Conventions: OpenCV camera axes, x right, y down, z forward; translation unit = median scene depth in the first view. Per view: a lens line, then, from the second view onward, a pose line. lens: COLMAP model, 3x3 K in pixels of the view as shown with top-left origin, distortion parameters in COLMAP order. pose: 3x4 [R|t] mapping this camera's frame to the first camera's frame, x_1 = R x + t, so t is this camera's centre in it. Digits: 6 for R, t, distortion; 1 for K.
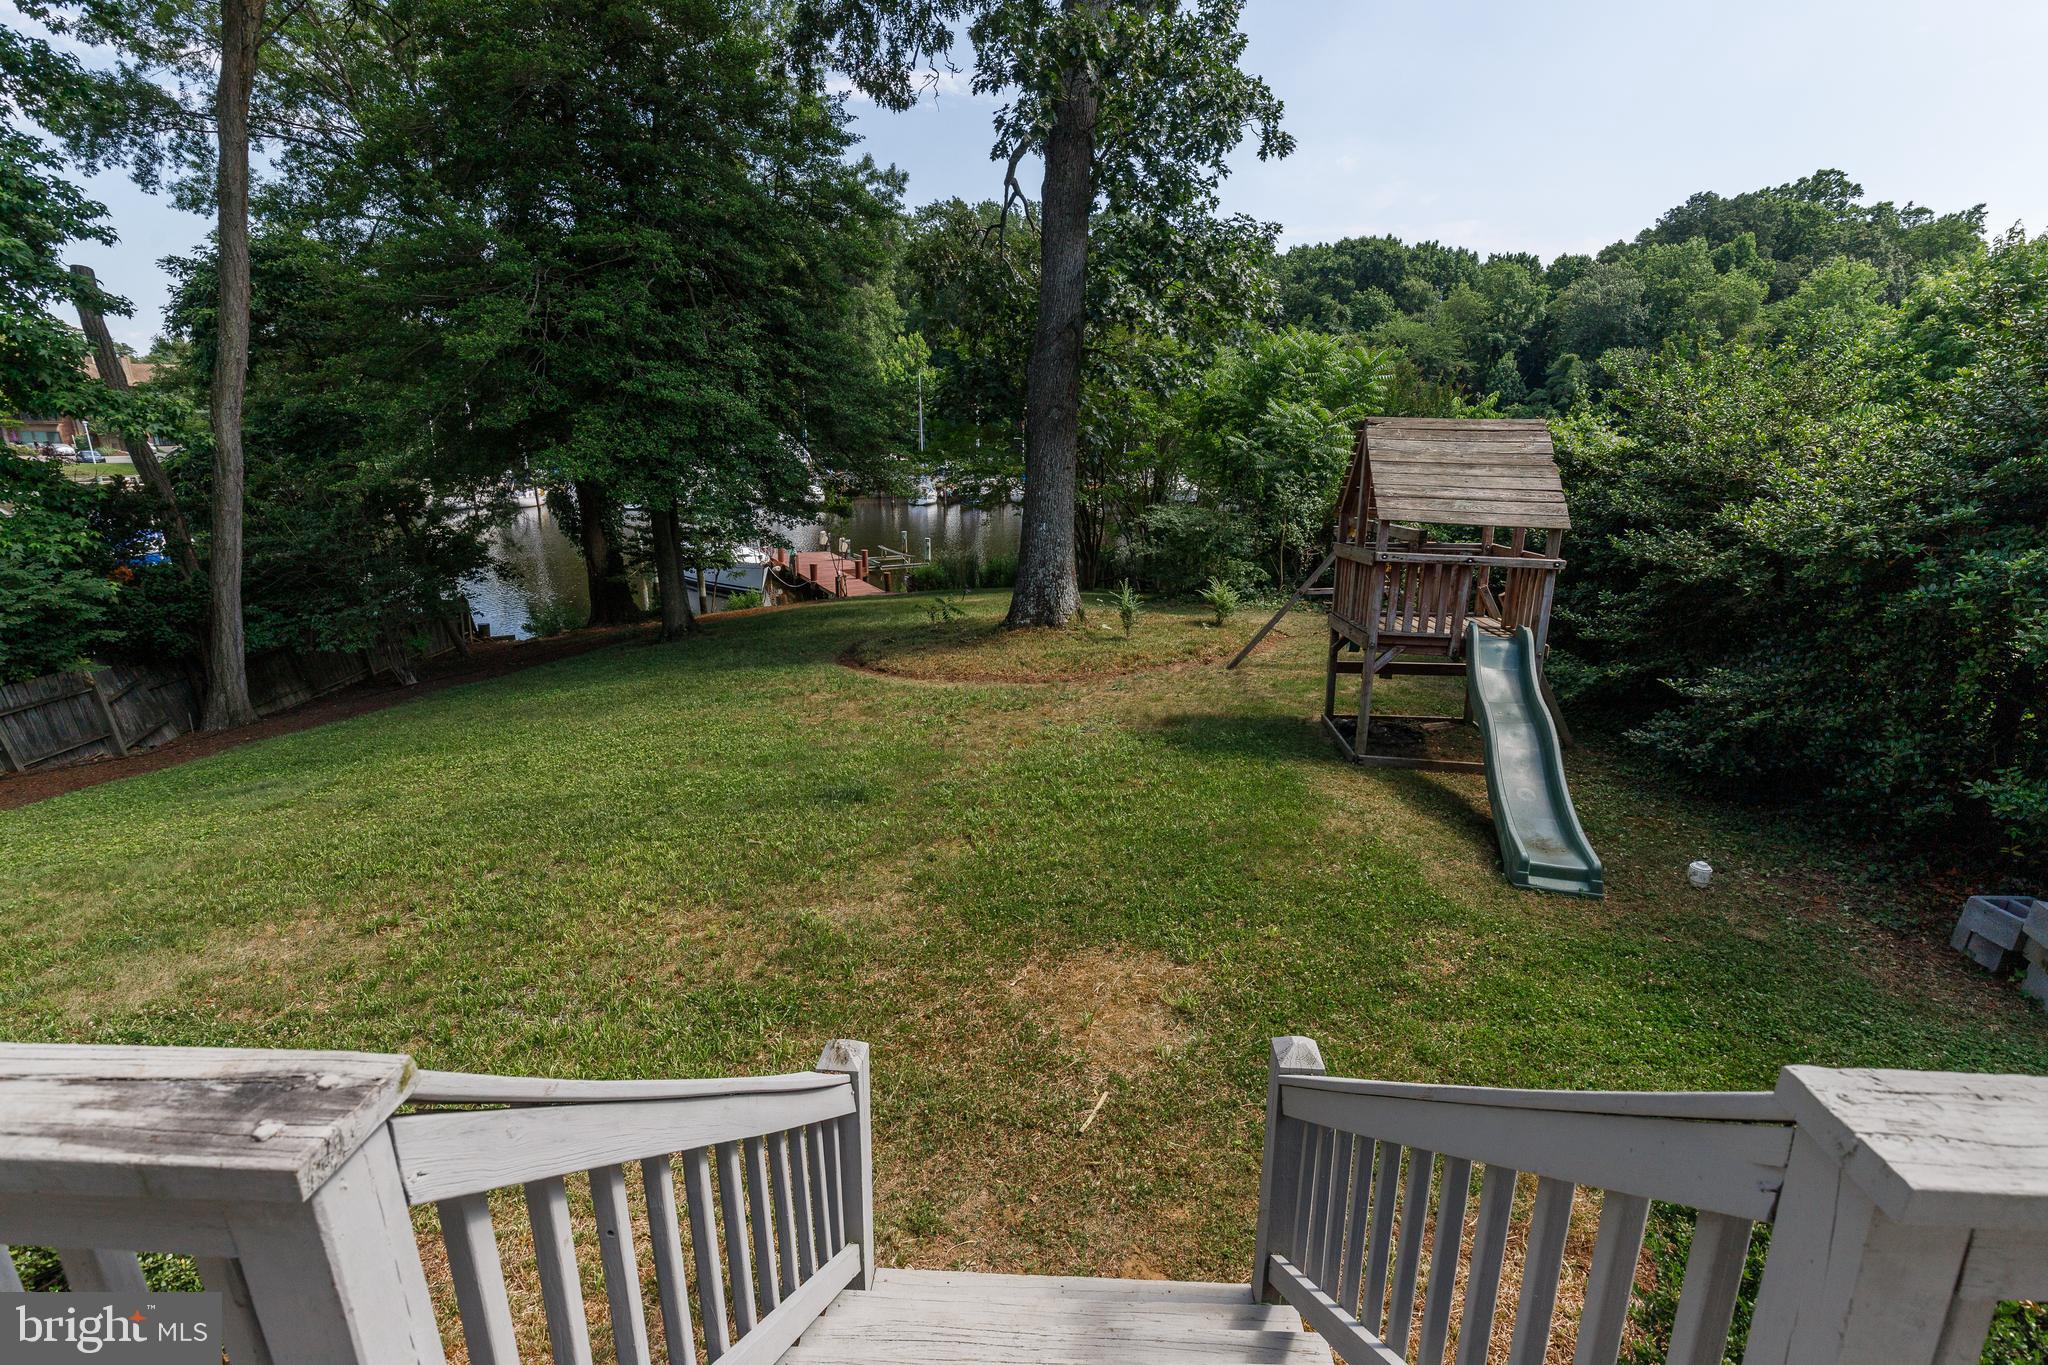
lens RADIAL K [[927.0, 0, 1029.2], [0, 927.0, 670.3], [0, 0, 1]] dist [0.007291, -0.000208]
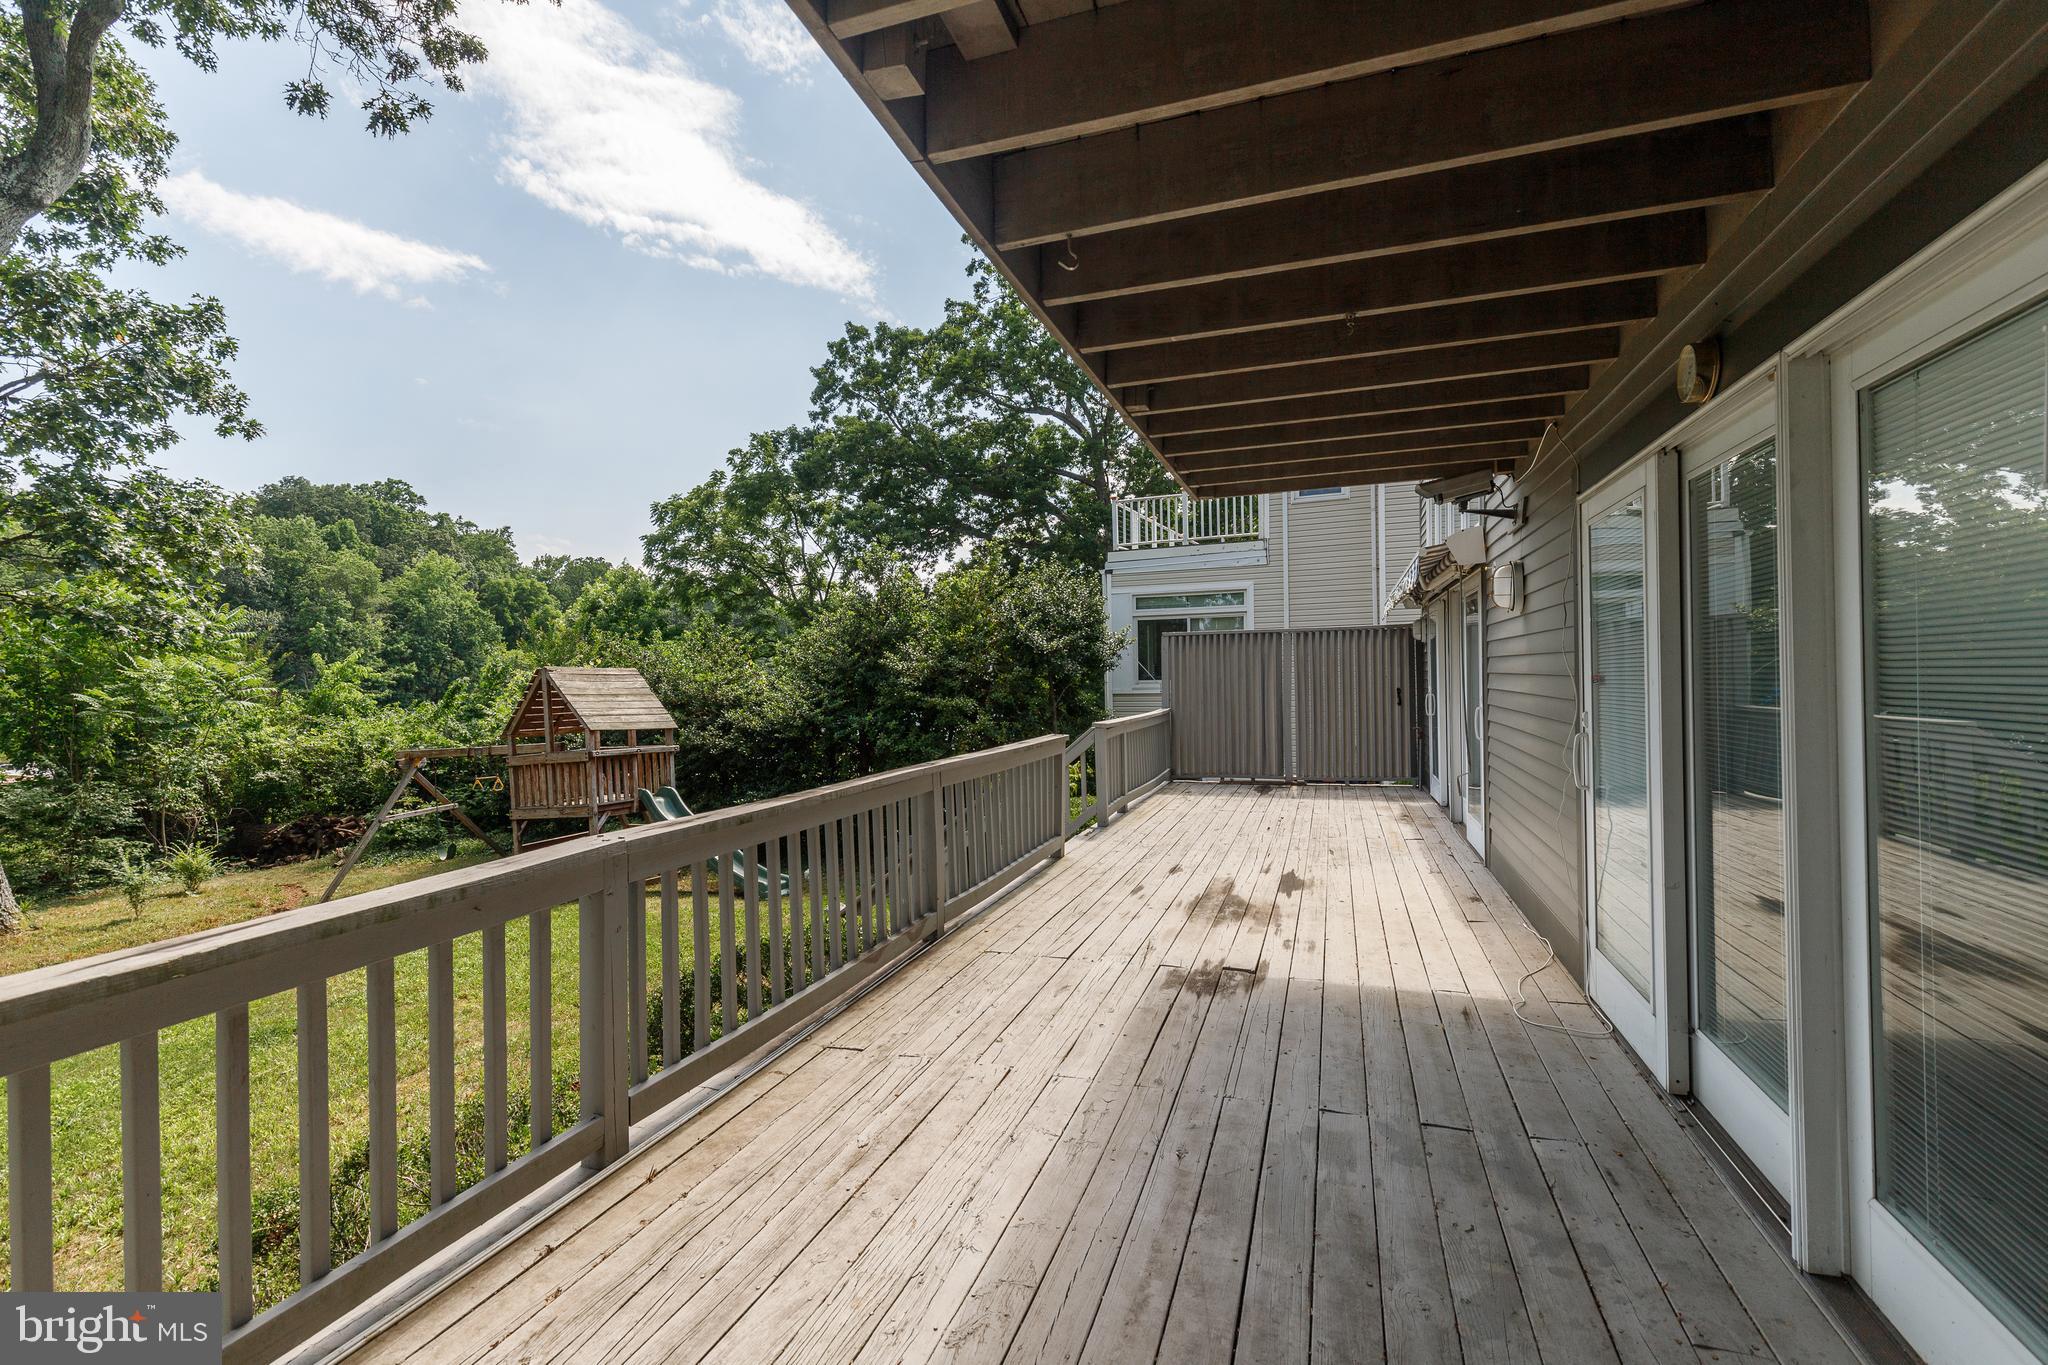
lens RADIAL K [[919.5, 0, 1029.2], [0, 919.5, 674.7], [0, 0, 1]] dist [0.009128, -0.000609]
pose [[0.271713, -0.006379, 0.962357, -0.183299], [0.261755, 0.962769, -0.067522, 0.008678], [-0.926097, 0.270249, 0.263267, -0.019964]]
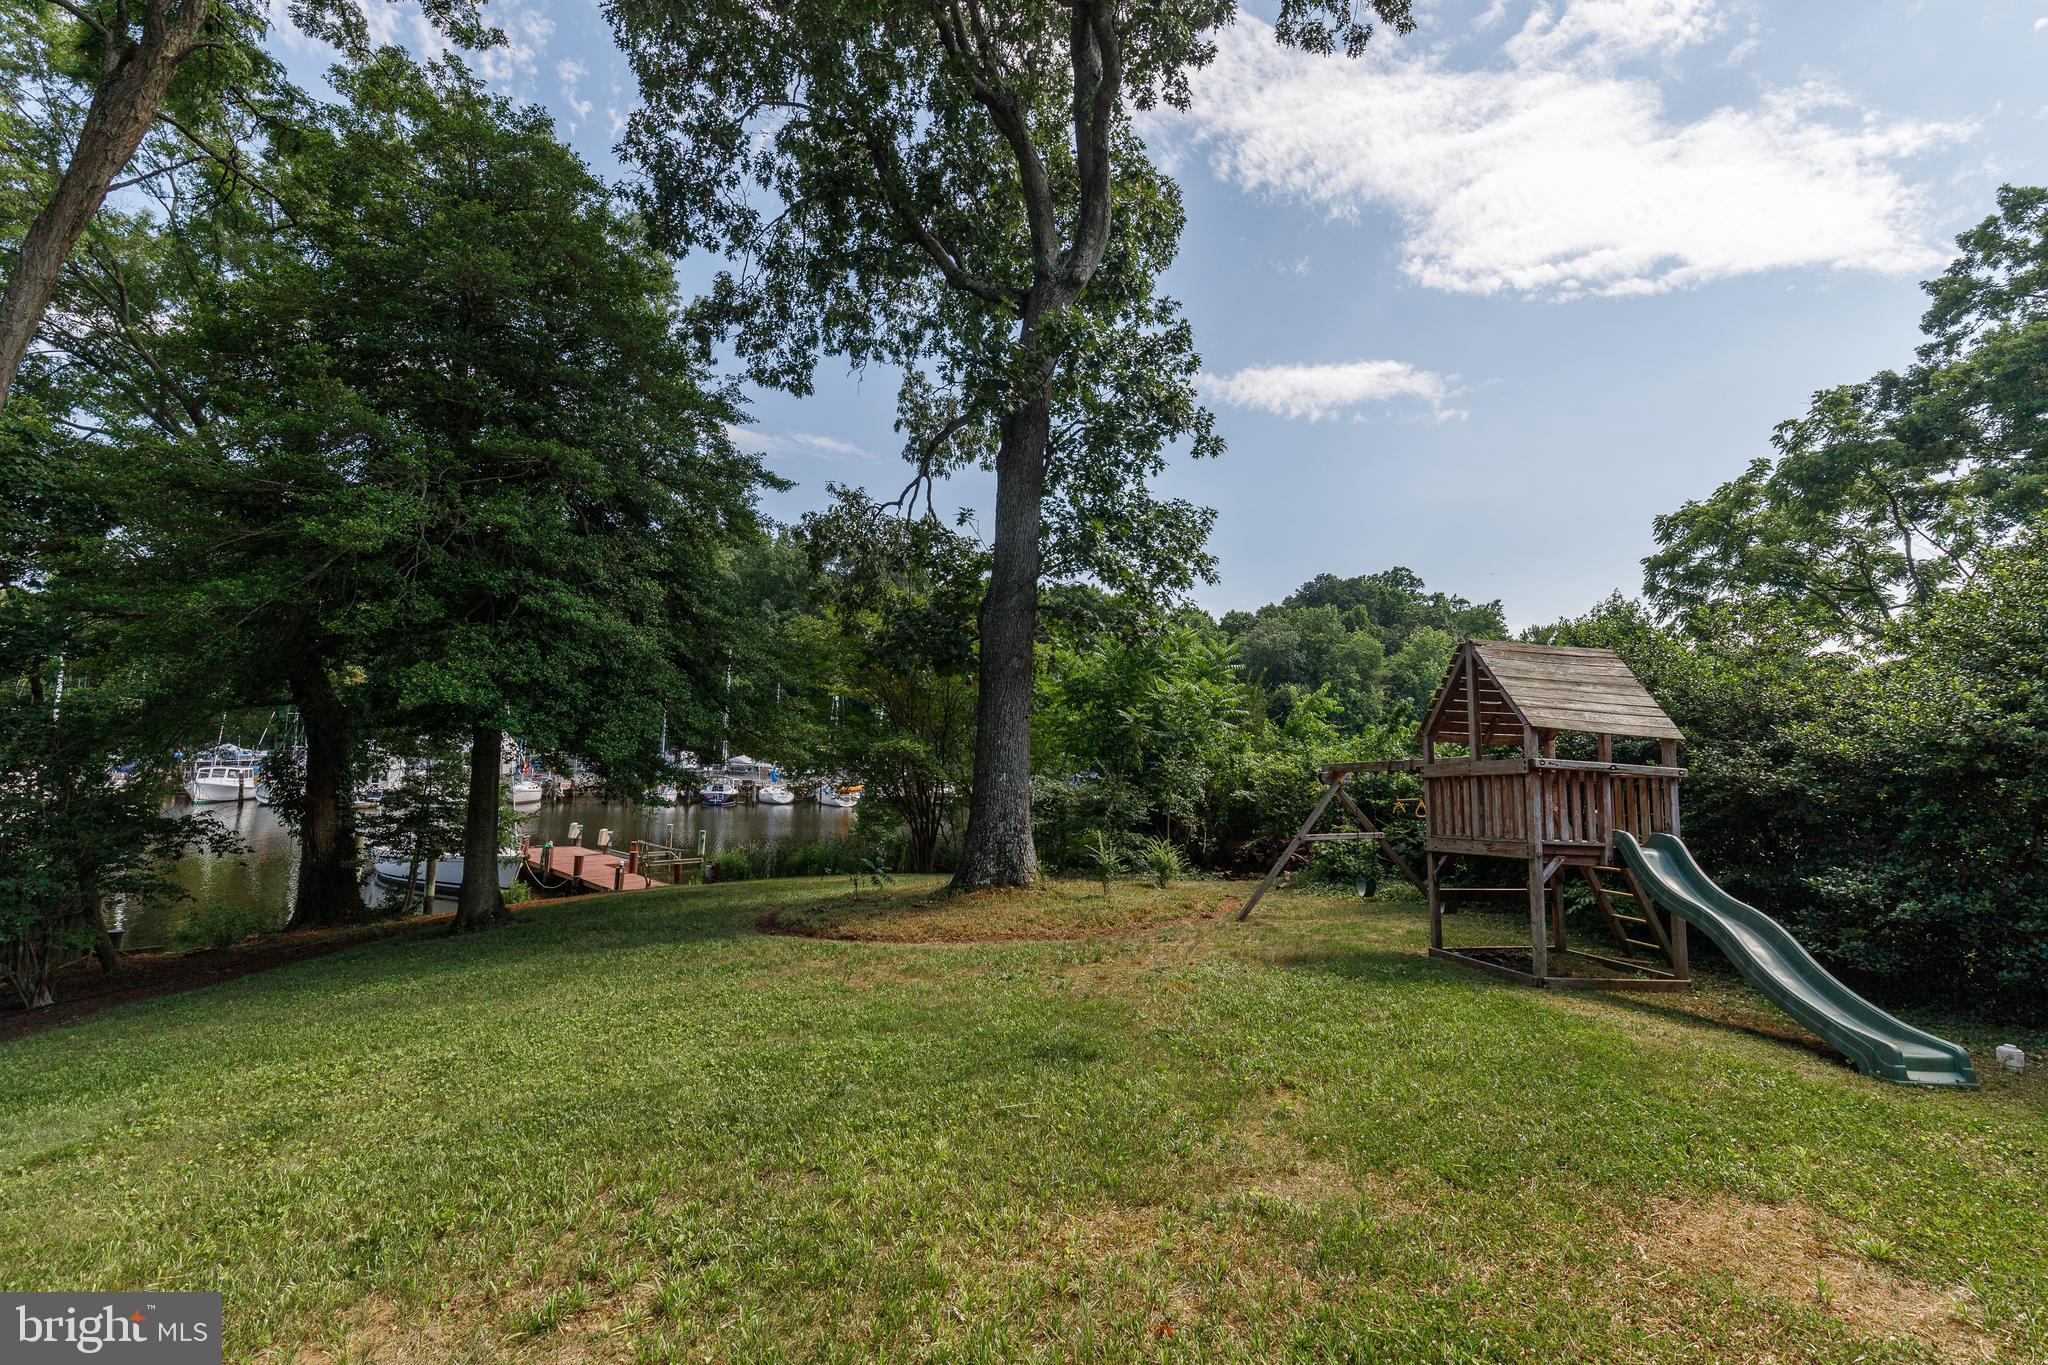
lens RADIAL K [[919.5, 0, 1029.2], [0, 919.5, 674.7], [0, 0, 1]] dist [0.009128, -0.000609]
pose [[0.952608, 0.054406, 0.299297, -0.092704], [0.046062, 0.946734, -0.318704, 0.016436], [-0.300694, 0.317386, 0.899361, 0.049657]]
